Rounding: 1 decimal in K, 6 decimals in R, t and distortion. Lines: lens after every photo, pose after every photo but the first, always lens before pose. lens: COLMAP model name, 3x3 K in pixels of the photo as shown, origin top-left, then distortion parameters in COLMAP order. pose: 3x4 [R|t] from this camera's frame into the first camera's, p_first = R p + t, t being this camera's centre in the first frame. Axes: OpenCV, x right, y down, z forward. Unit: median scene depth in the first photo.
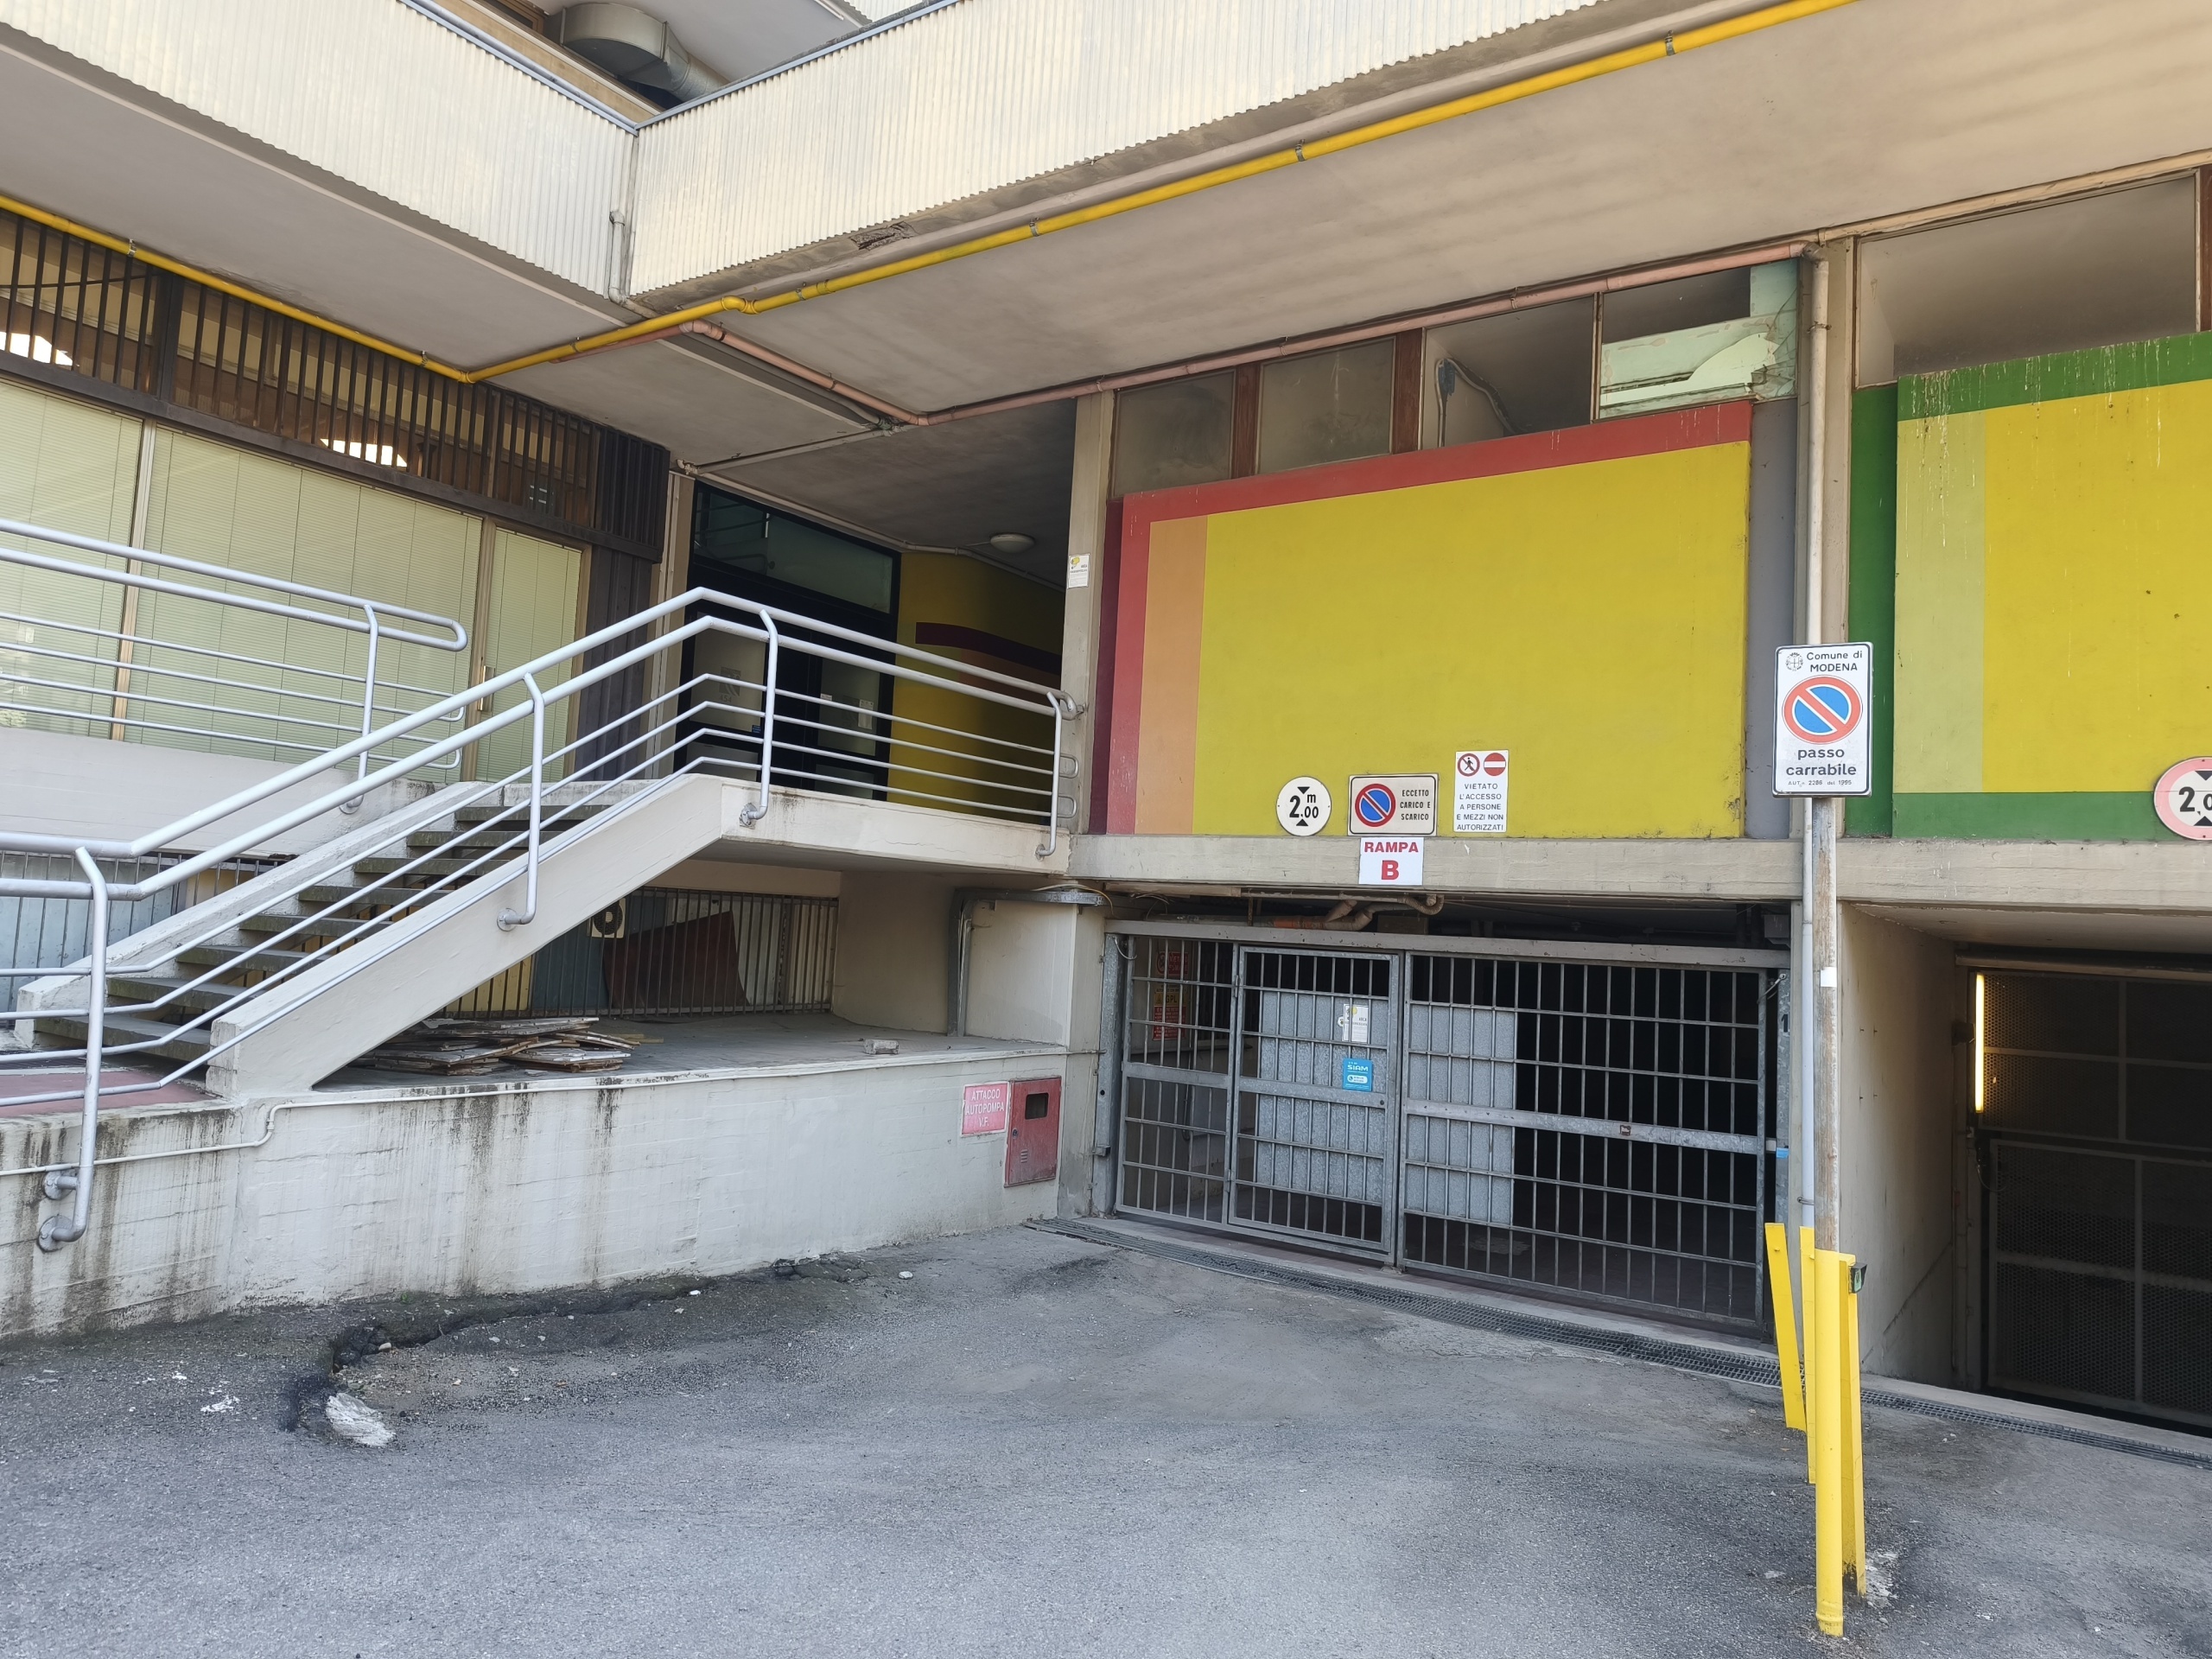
lens RADIAL K [[1467.1, 0, 1106.0], [0, 1467.1, 829.5], [0, 0, 1]] dist [0.046068, -0.047477]
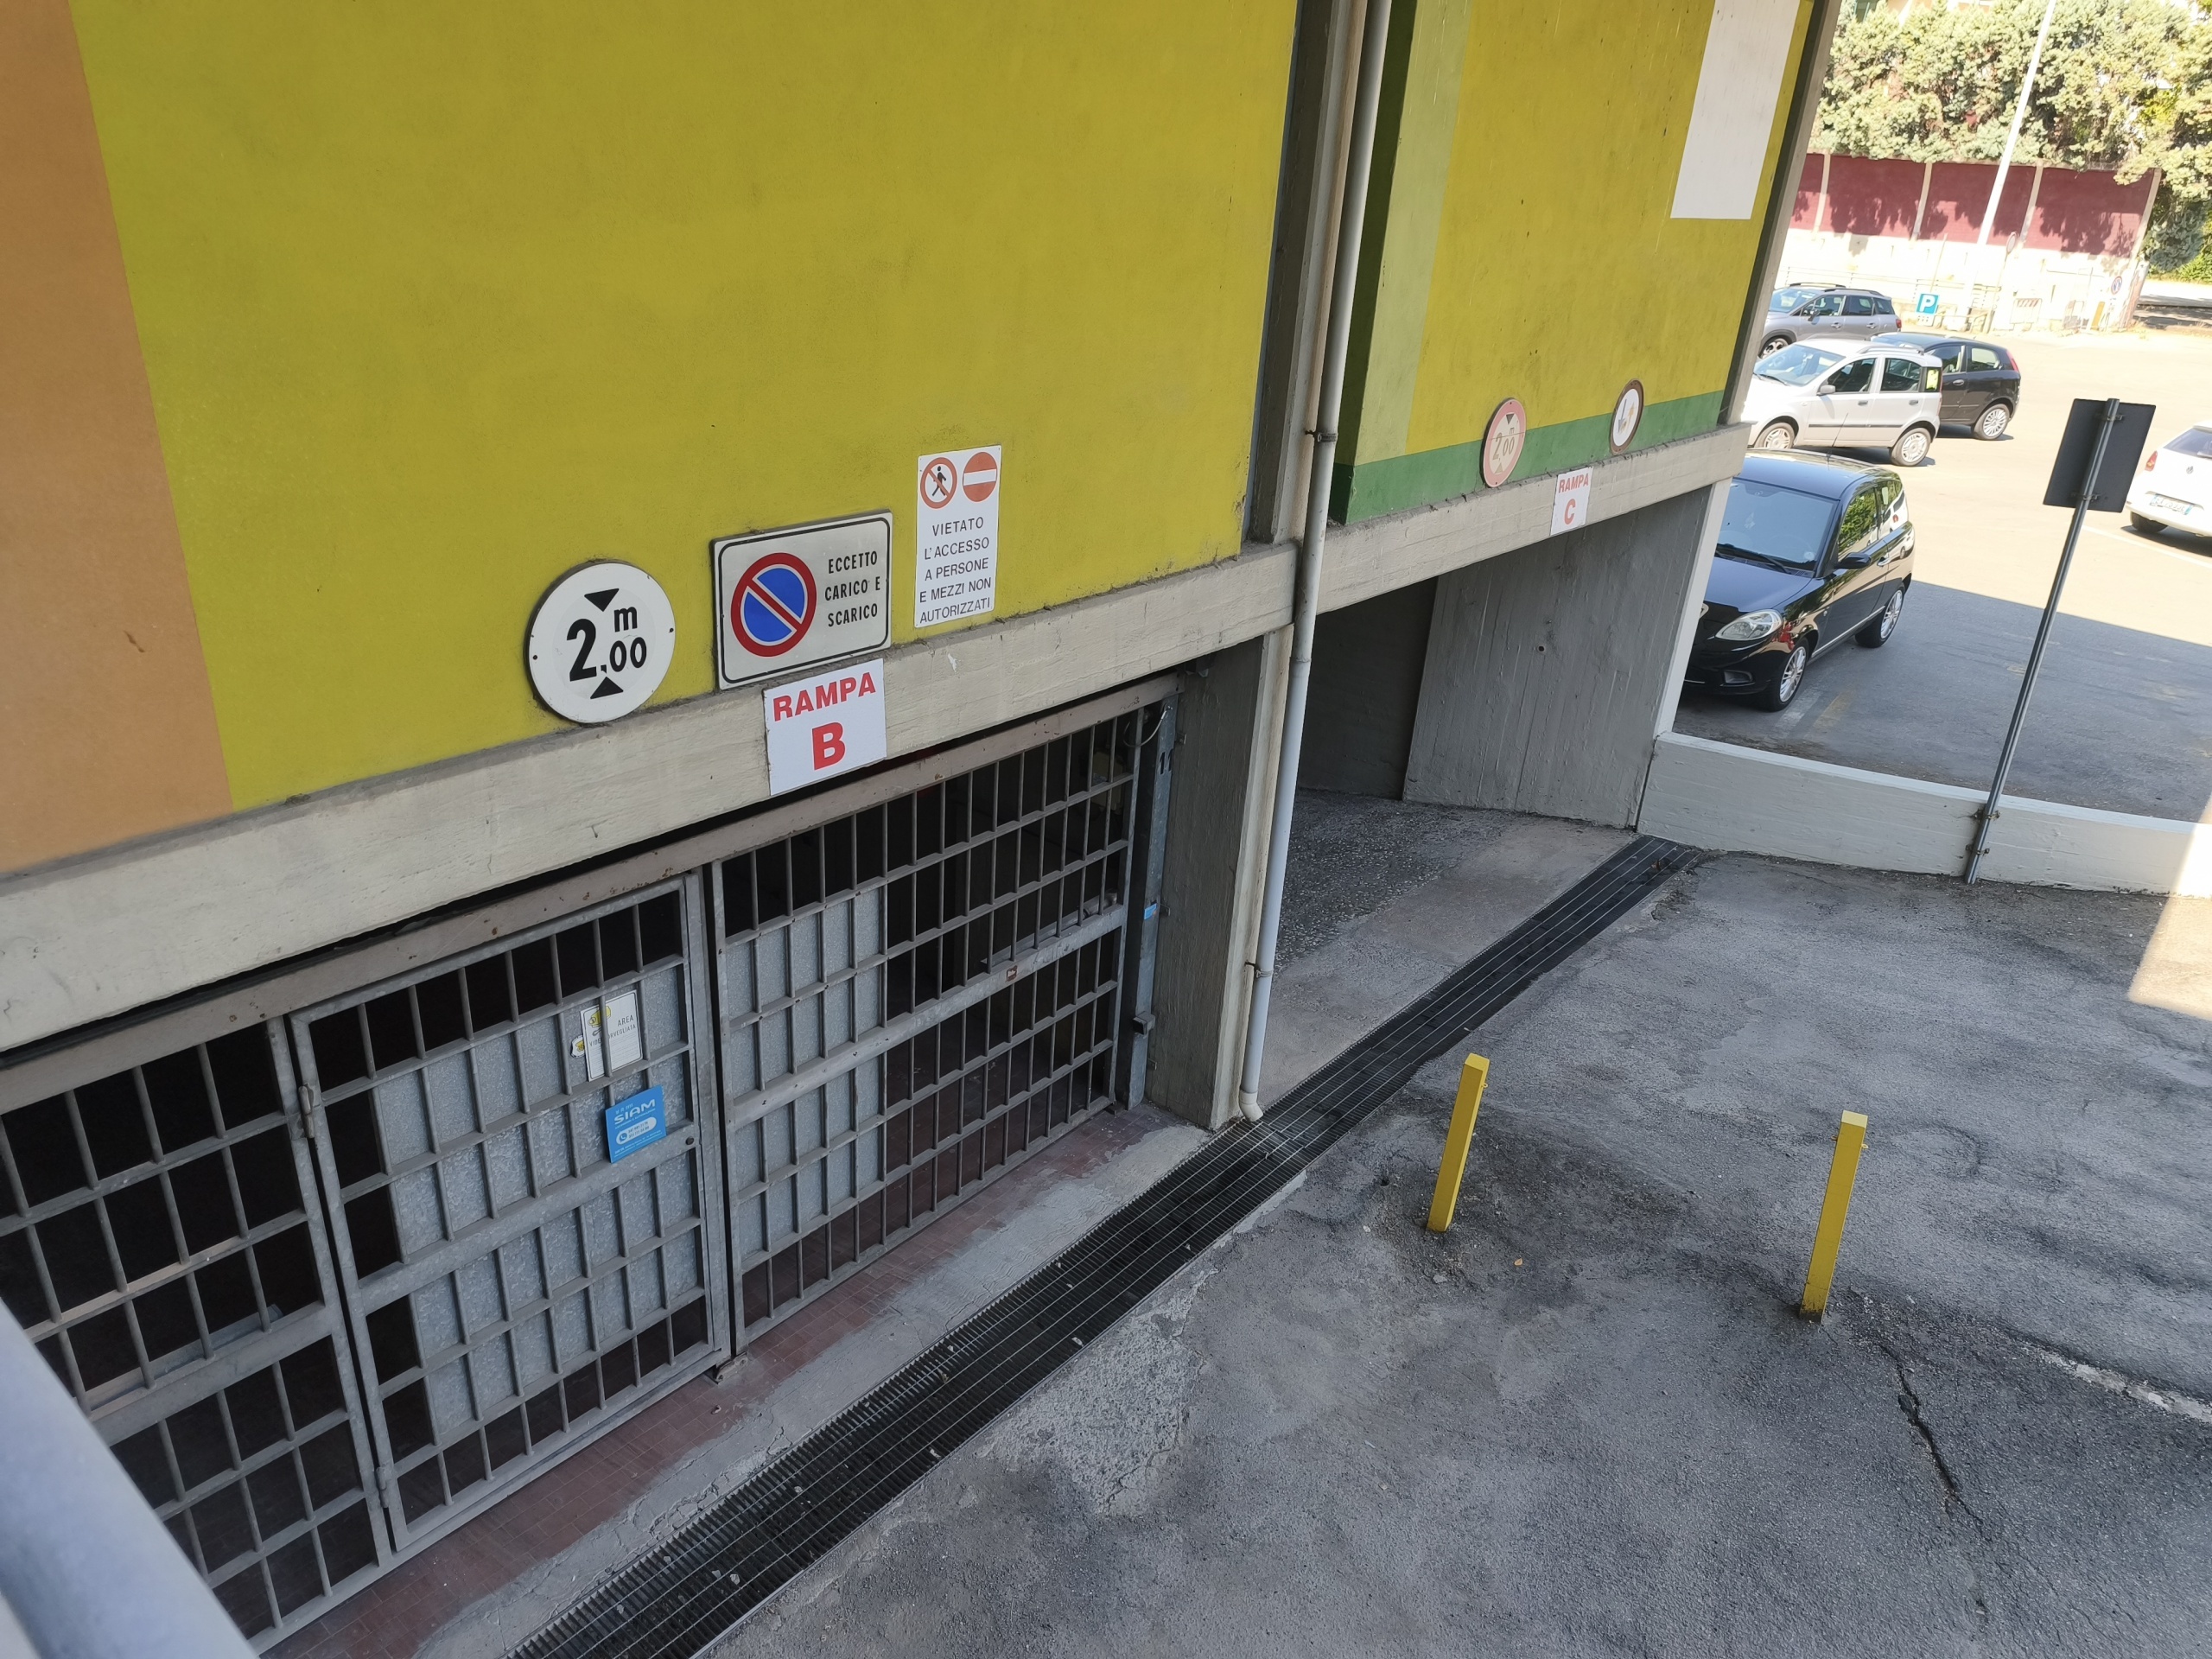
lens RADIAL K [[1467.1, 0, 1106.0], [0, 1467.1, 829.5], [0, 0, 1]] dist [0.046068, -0.047477]
pose [[0.115966, -0.456098, 0.882341, -0.198476], [-0.133996, 0.873030, 0.468896, -0.168262], [-0.984173, -0.172607, 0.040126, 0.889950]]
